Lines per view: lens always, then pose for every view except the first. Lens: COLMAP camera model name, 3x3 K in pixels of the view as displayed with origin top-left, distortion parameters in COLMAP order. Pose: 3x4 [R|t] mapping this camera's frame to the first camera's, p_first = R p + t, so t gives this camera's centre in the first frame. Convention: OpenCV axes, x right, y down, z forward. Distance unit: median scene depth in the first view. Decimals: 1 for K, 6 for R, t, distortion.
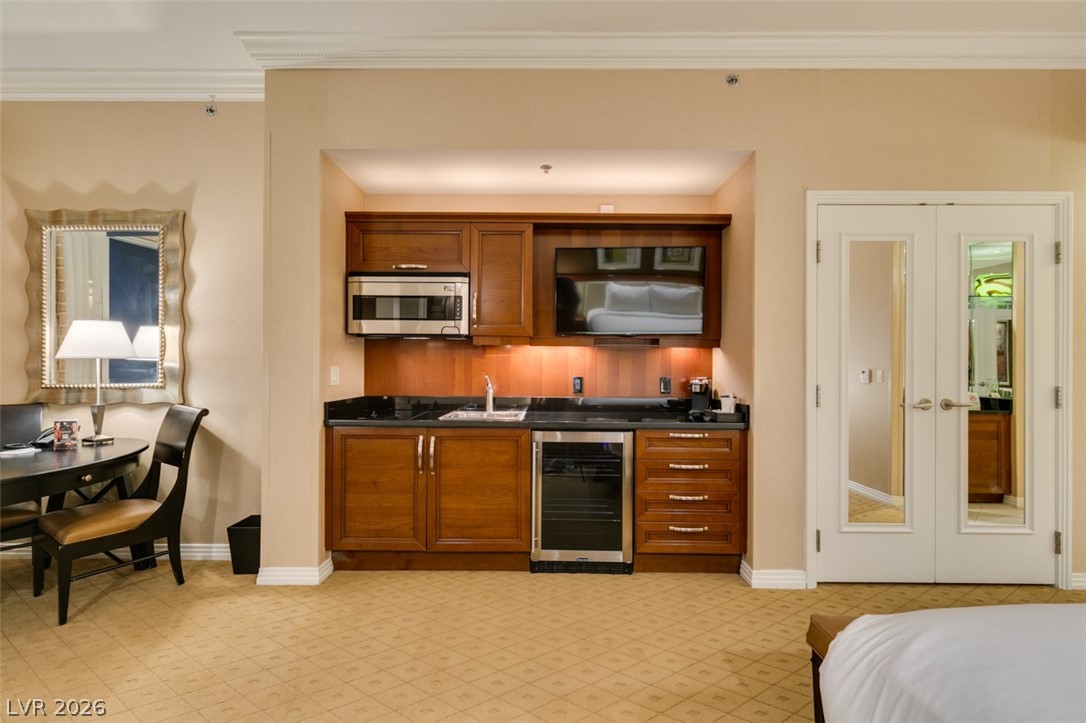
lens RADIAL K [[486.5, 0, 540.0], [0, 486.5, 365.0], [0, 0, 1]] dist [0.007061, -0.002542]
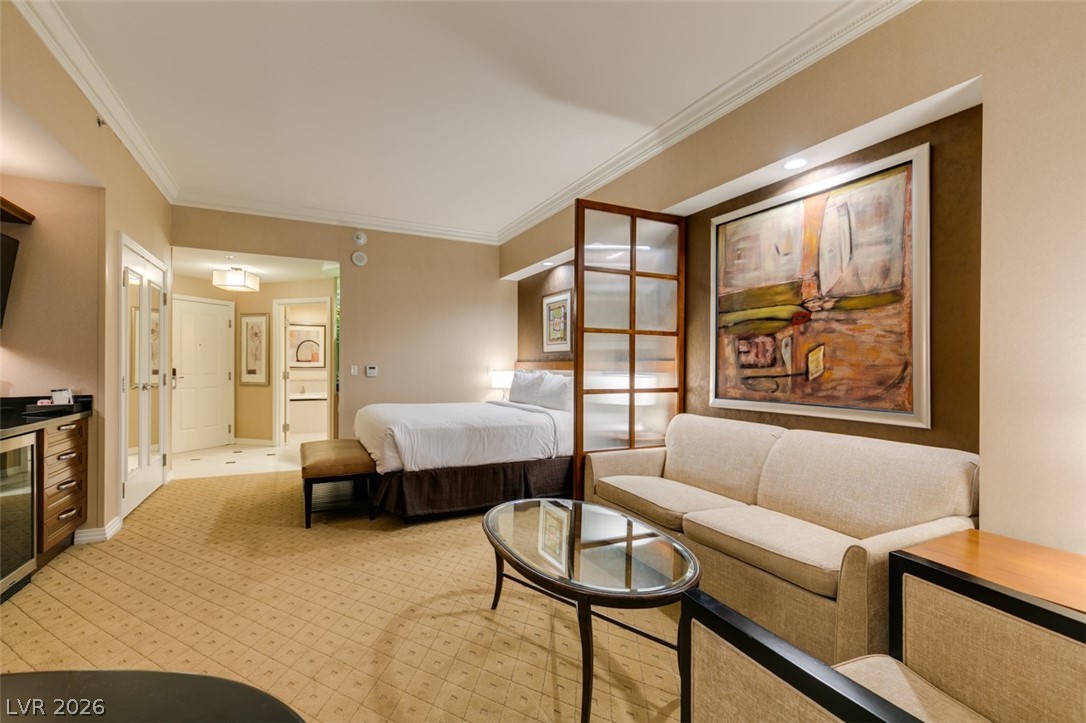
lens RADIAL K [[486.5, 0, 543.1], [0, 486.5, 366.6], [0, 0, 1]] dist [0.007061, -0.002542]
pose [[-0.461263, -0.009647, 0.887211, -1.112436], [-0.010165, 0.999933, 0.005588, -0.005441], [-0.887205, -0.006441, -0.461330, 0.553778]]
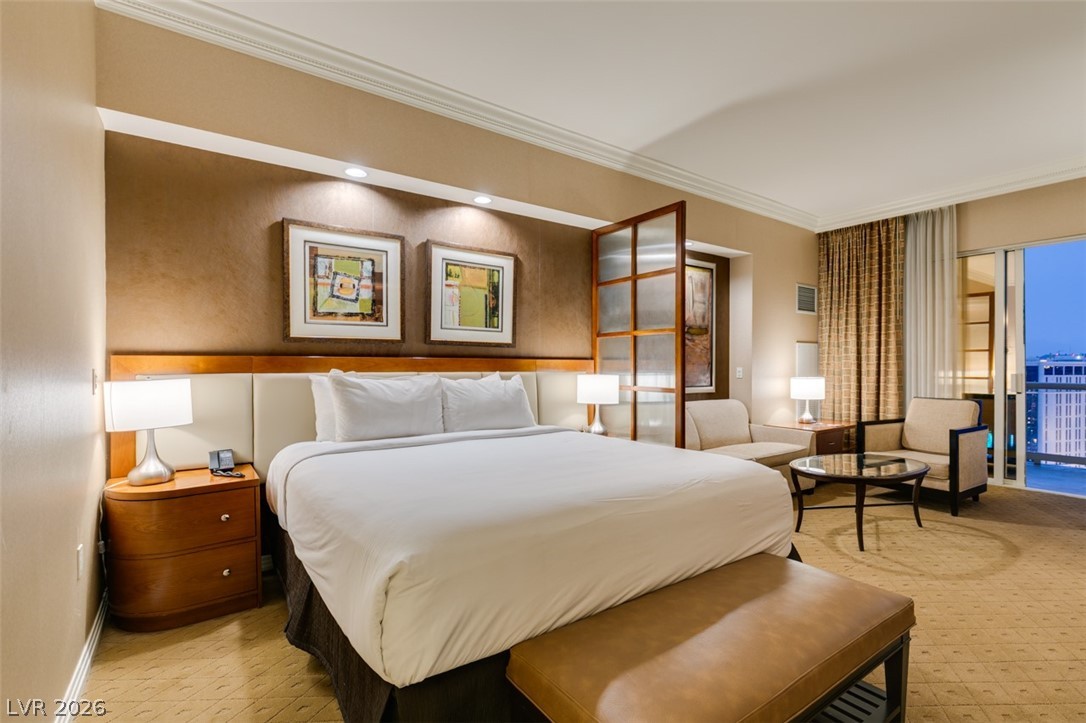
lens RADIAL K [[486.5, 0, 542.8], [0, 486.5, 367.6], [0, 0, 1]] dist [0.007061, -0.002542]
pose [[-0.816474, -0.003214, -0.577374, 0.940167], [-0.004965, 0.999987, 0.001454, 0.005553], [0.577361, 0.004054, -0.816479, 0.725090]]
